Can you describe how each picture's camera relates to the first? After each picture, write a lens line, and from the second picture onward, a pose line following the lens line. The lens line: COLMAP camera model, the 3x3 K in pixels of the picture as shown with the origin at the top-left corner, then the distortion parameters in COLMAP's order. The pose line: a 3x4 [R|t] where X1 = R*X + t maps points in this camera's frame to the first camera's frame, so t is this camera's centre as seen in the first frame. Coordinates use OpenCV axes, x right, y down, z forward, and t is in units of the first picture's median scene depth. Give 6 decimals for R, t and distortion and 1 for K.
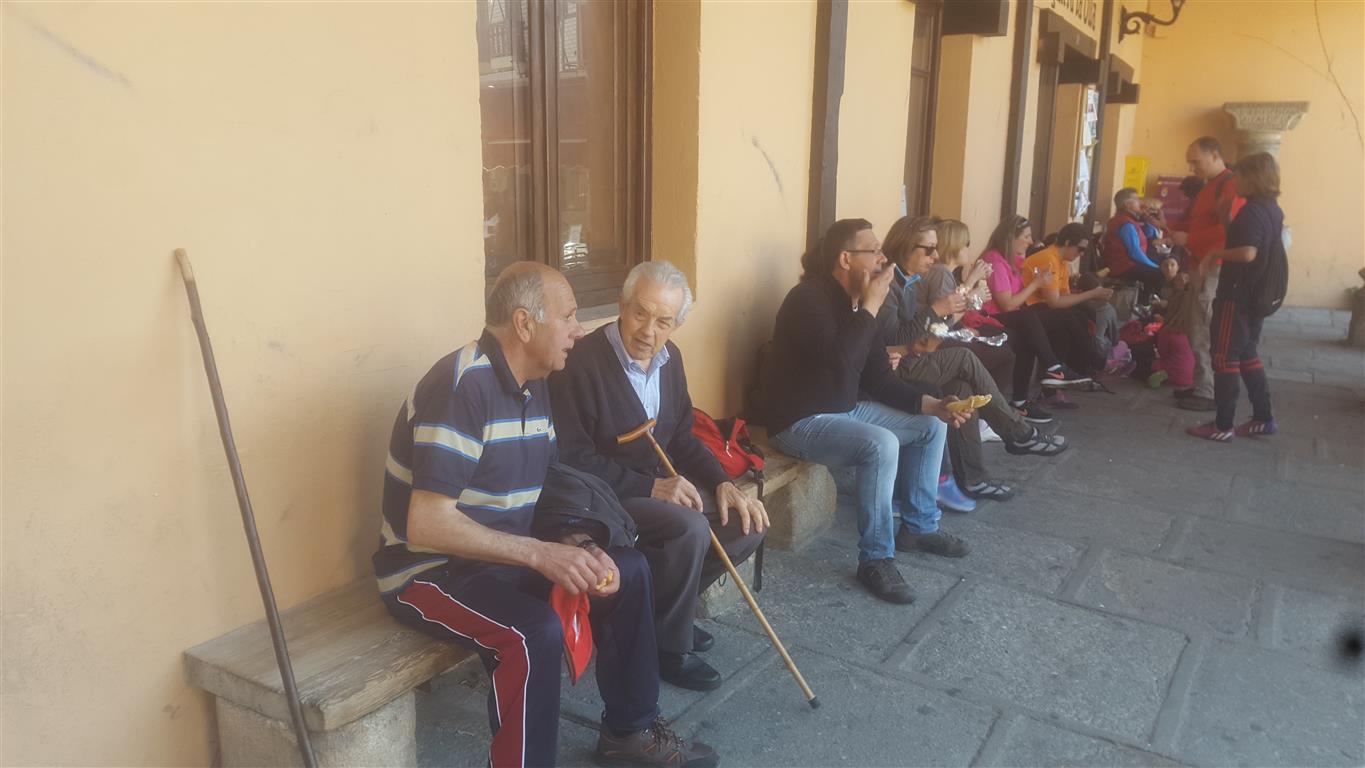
lens RADIAL K [[1040.9, 0, 682.5], [0, 1040.9, 384.0], [0, 0, 1]] dist [0.195368, -0.289071]
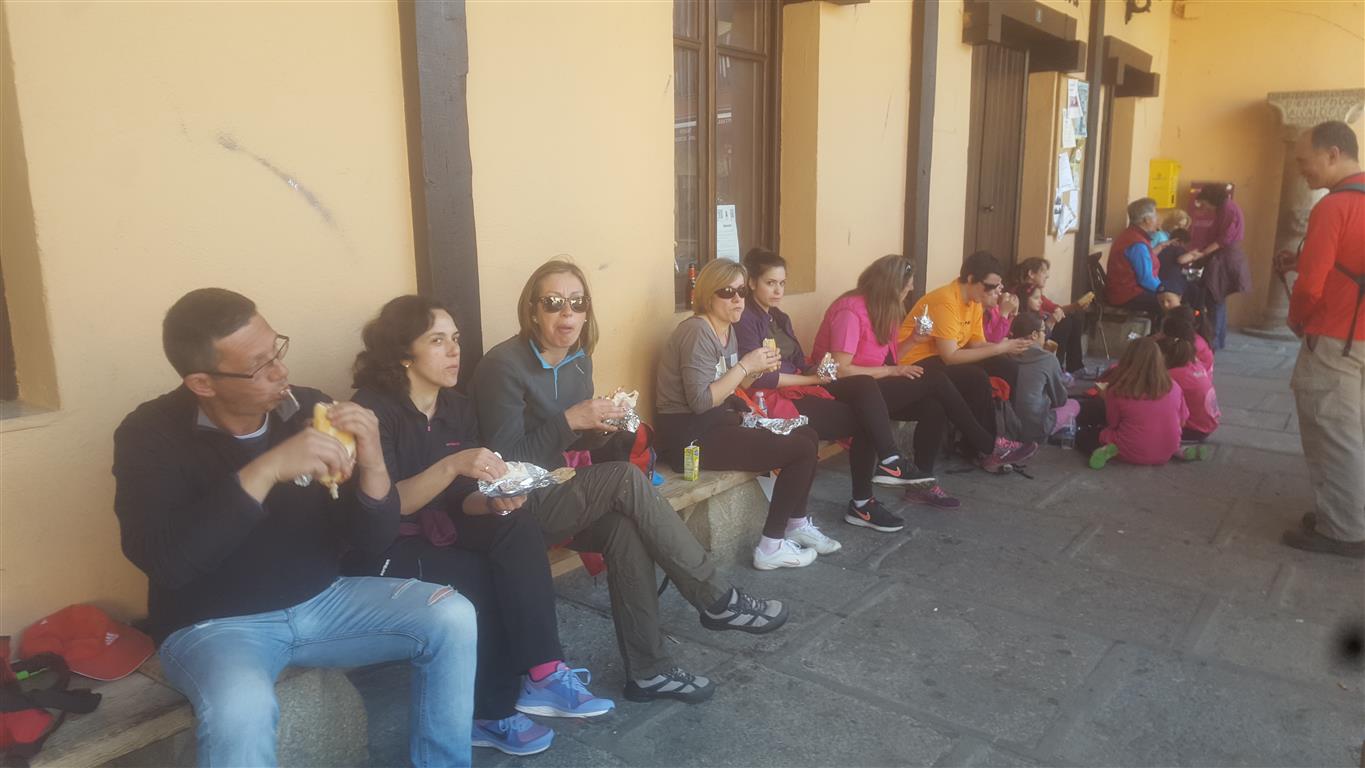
lens RADIAL K [[1040.9, 0, 682.5], [0, 1040.9, 384.0], [0, 0, 1]] dist [0.195368, -0.289071]
pose [[0.995434, -0.004575, -0.095348, 0.163920], [0.003173, 0.999885, -0.014845, -0.032857], [0.095405, 0.014474, 0.995333, 0.168180]]
